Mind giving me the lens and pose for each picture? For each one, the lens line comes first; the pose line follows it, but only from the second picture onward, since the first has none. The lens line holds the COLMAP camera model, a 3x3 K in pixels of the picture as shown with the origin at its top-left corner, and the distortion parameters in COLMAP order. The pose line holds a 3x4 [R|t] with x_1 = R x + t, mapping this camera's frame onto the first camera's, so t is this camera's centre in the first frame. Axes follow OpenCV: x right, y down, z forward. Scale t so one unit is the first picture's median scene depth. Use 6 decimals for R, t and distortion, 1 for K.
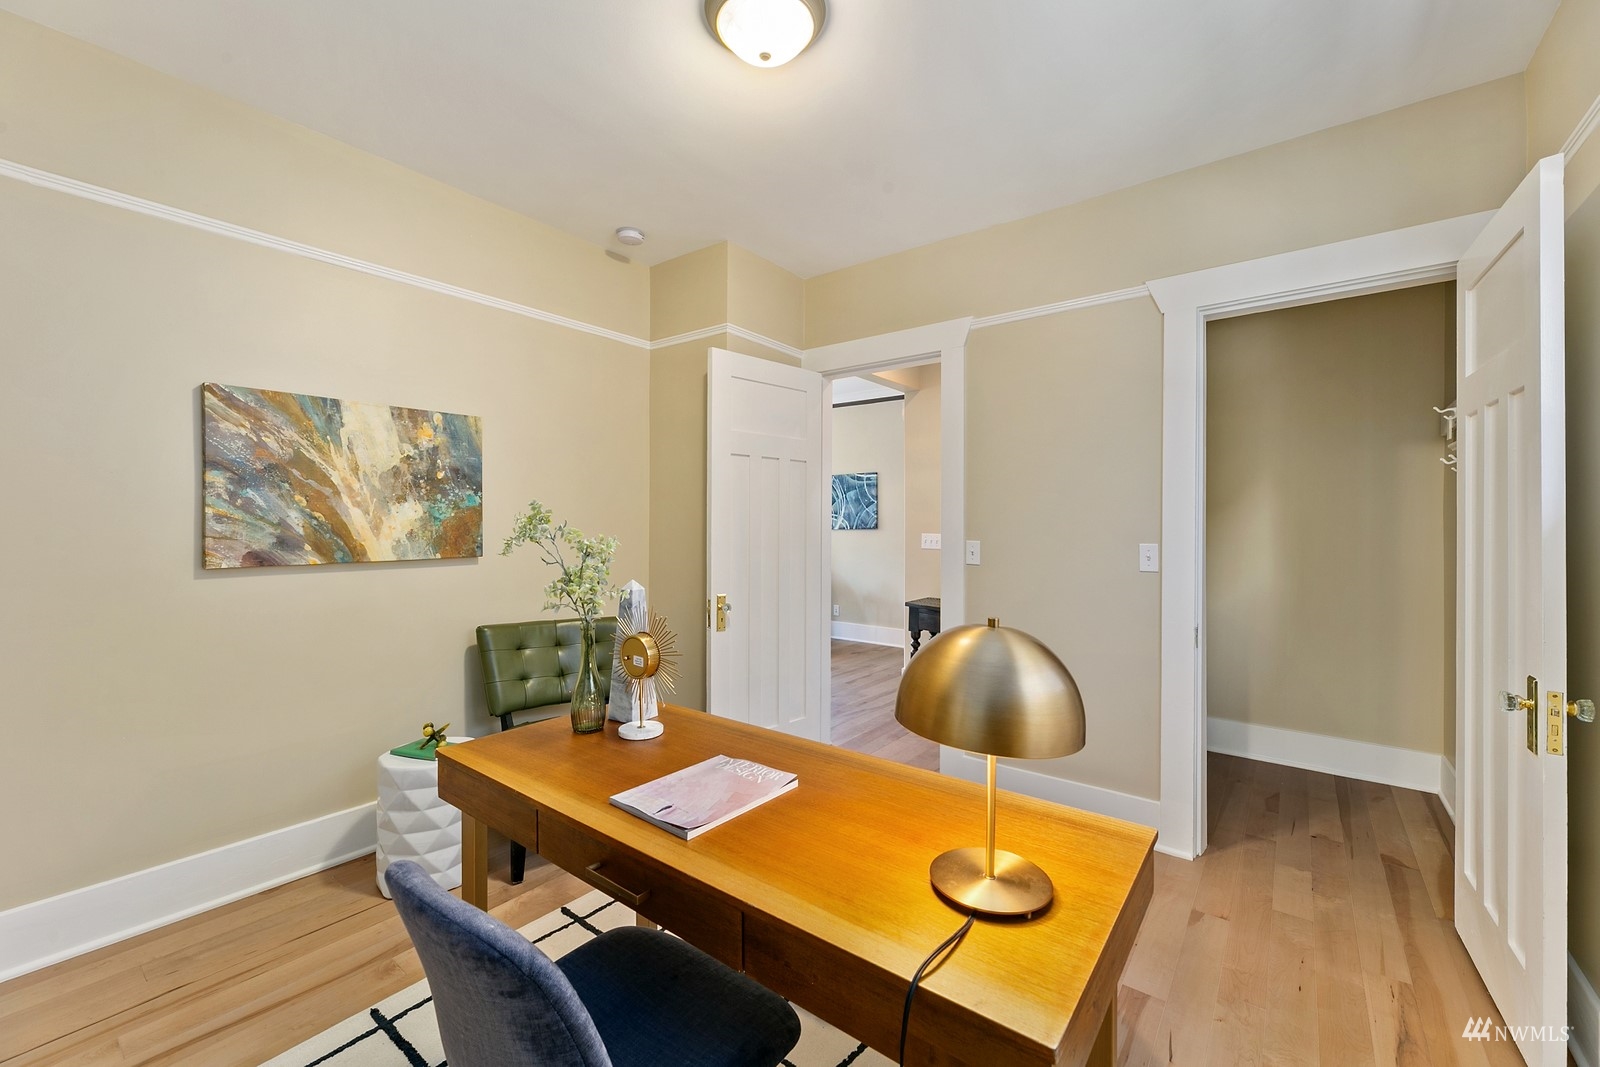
lens RADIAL K [[640.4, 0, 801.5], [0, 640.4, 525.8], [0, 0, 1]] dist [0.000637, -0.000044]
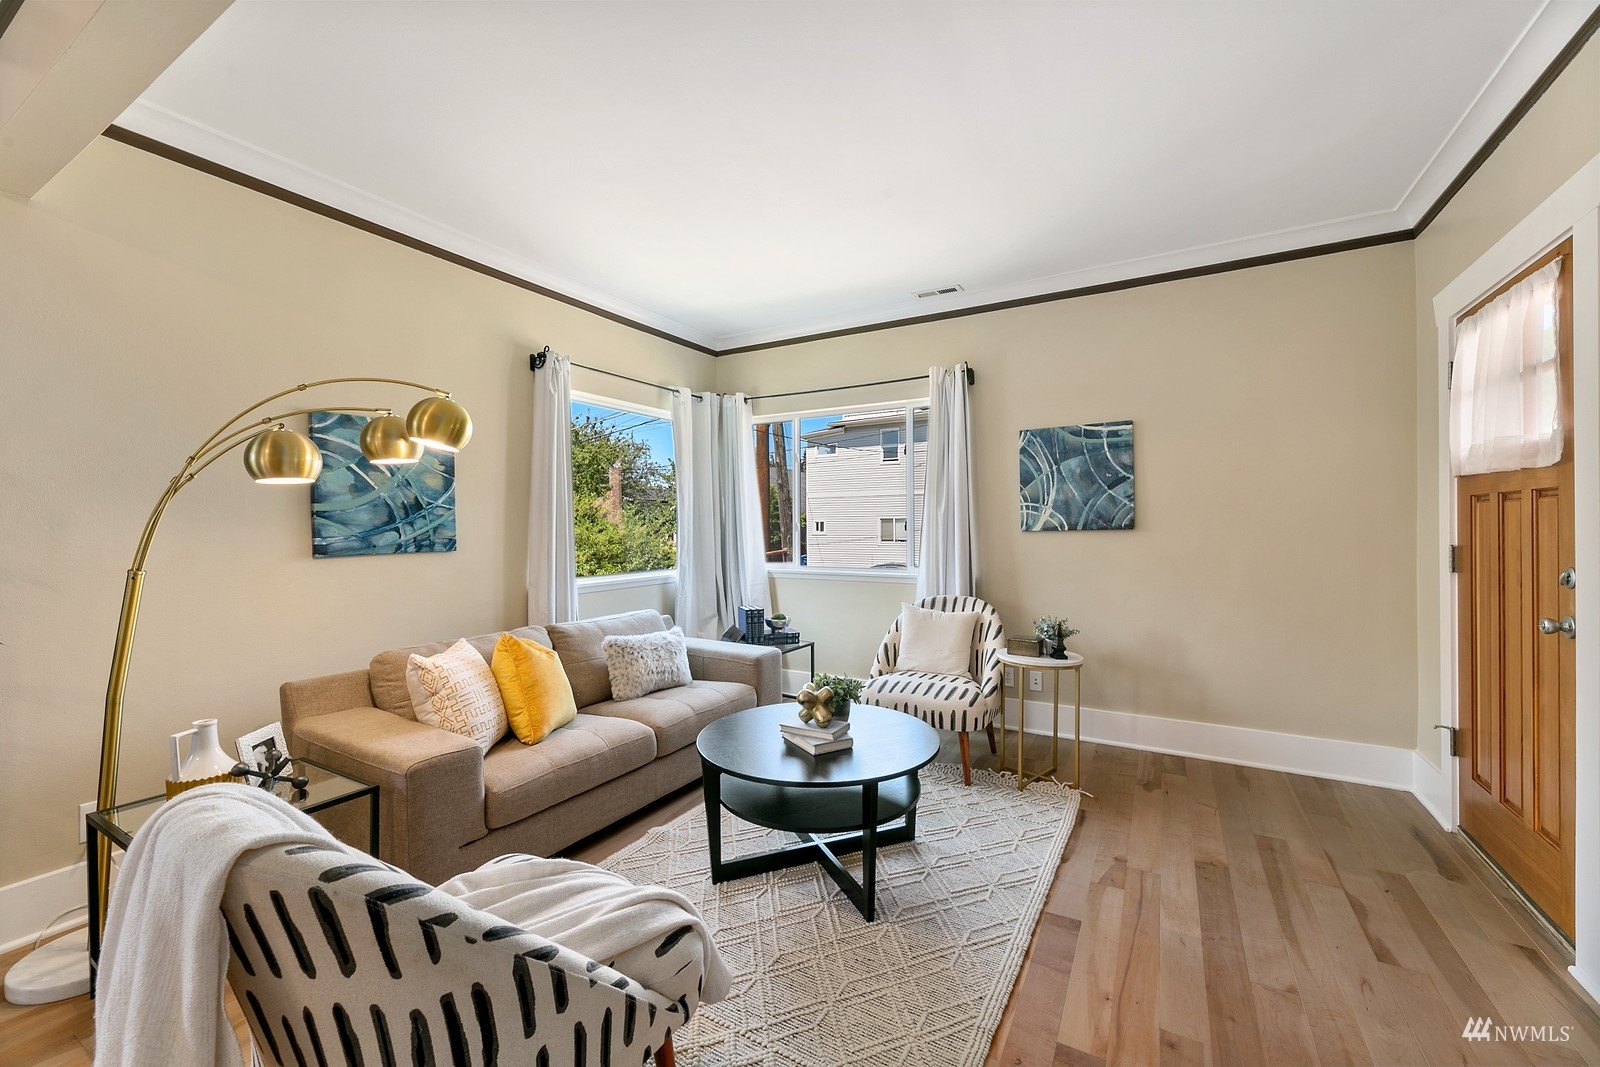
lens RADIAL K [[640.4, 0, 801.5], [0, 640.4, 525.8], [0, 0, 1]] dist [0.000637, -0.000044]
pose [[0.989487, -0.006935, 0.144458, -0.223028], [0.008364, 0.999922, -0.009287, 0.004740], [-0.144382, 0.010398, 0.989467, 0.513019]]
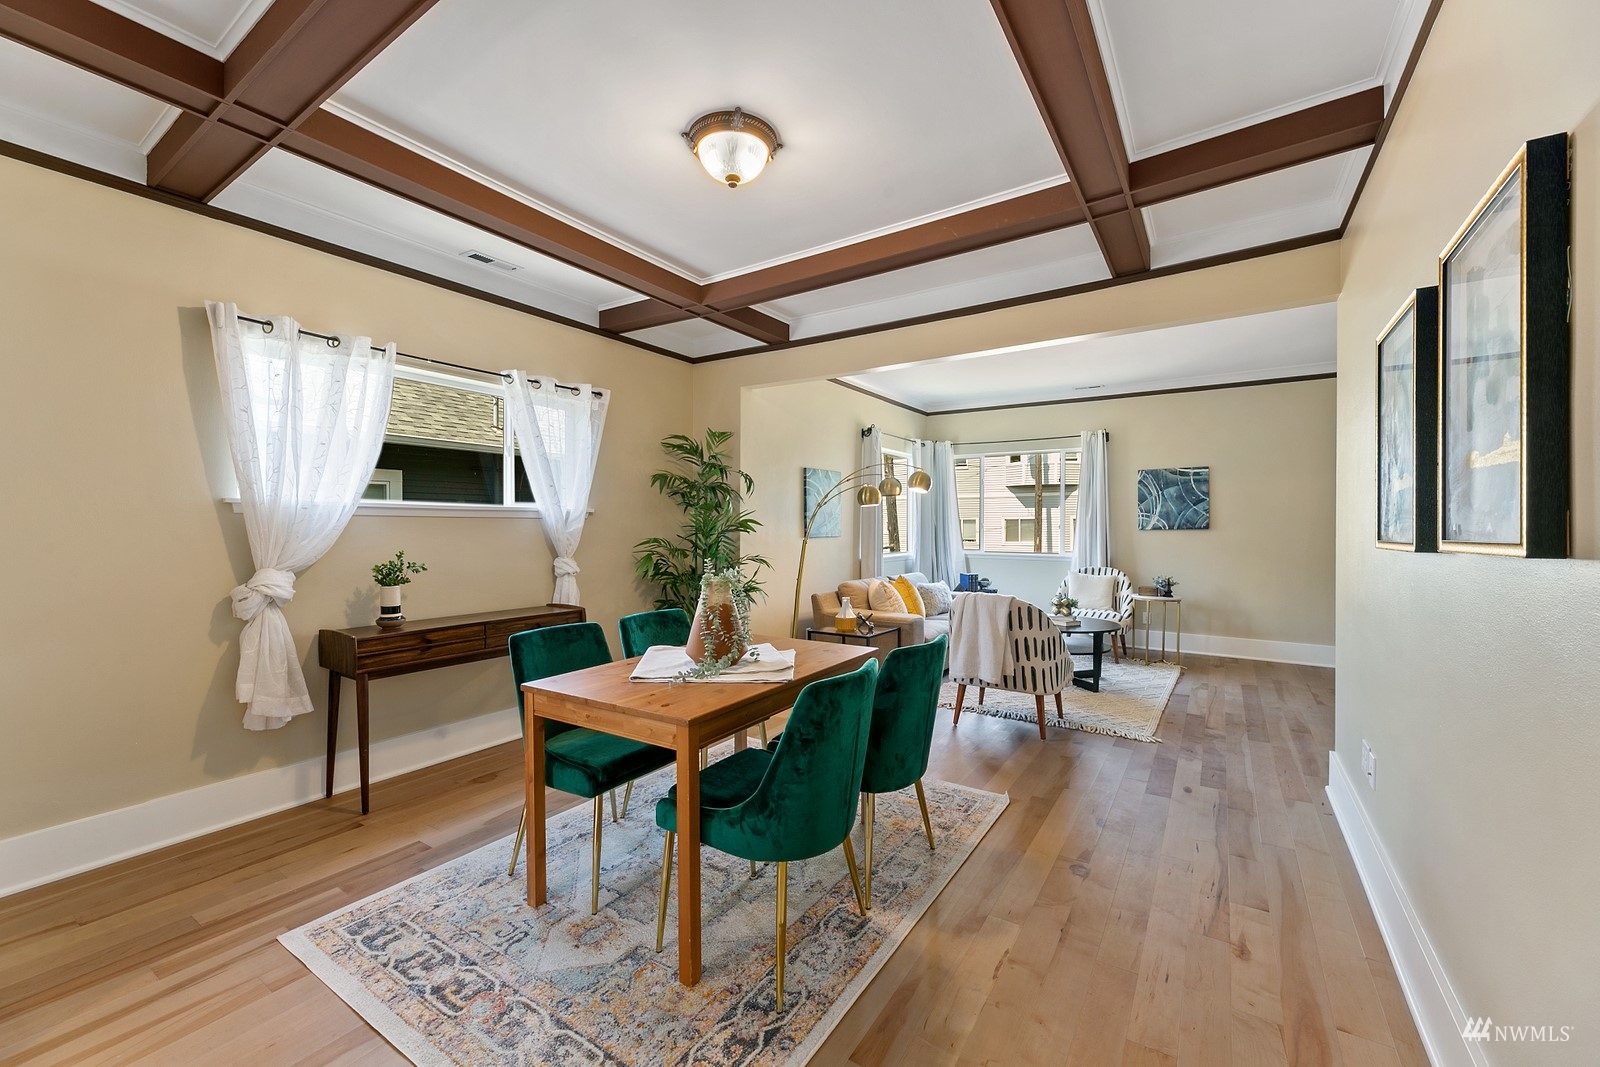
lens RADIAL K [[640.4, 0, 801.5], [0, 640.4, 525.8], [0, 0, 1]] dist [0.000637, -0.000044]
pose [[0.996878, 0.002681, 0.078917, -0.522698], [-0.002114, 0.999971, -0.007266, 0.008159], [-0.078934, 0.007077, 0.996855, 0.135721]]
